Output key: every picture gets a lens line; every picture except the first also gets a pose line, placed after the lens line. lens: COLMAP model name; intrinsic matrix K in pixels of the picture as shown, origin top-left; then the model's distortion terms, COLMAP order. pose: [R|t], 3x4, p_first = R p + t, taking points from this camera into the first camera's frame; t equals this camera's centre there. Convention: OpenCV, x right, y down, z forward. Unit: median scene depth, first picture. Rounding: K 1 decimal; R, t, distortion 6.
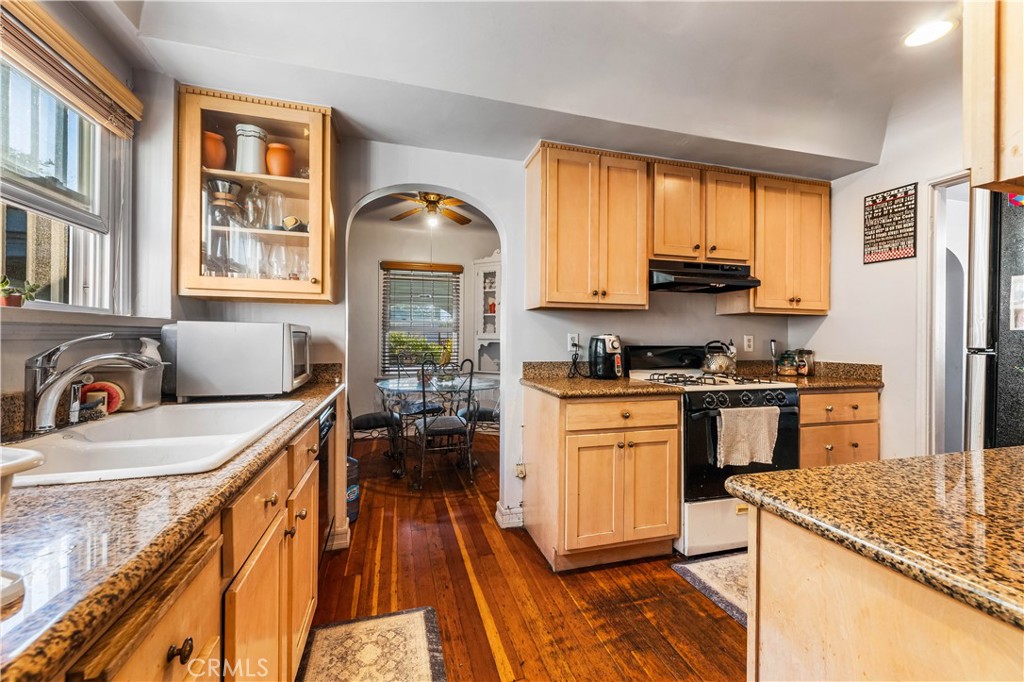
lens RADIAL K [[410.6, 0, 513.8], [0, 410.6, 336.9], [0, 0, 1]] dist [-0.001337, -0.000024]
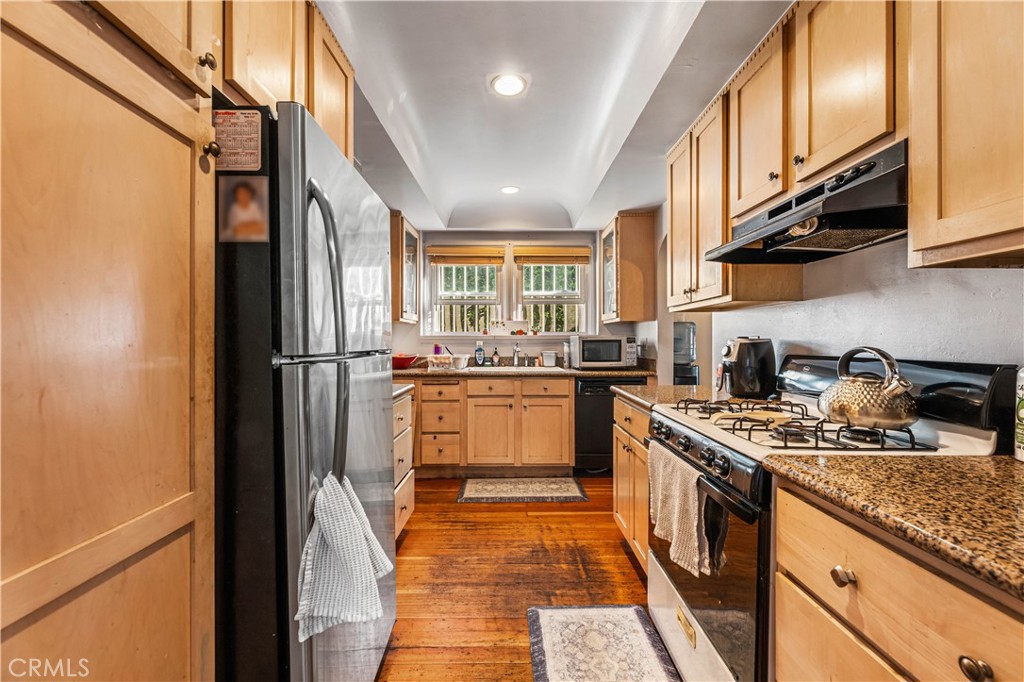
lens RADIAL K [[410.6, 0, 513.8], [0, 410.6, 336.9], [0, 0, 1]] dist [-0.001337, -0.000024]
pose [[-0.263886, -0.014711, -0.964442, 1.602661], [-0.000911, 0.999887, -0.015003, 0.009391], [0.964553, -0.003081, -0.263870, 1.209149]]
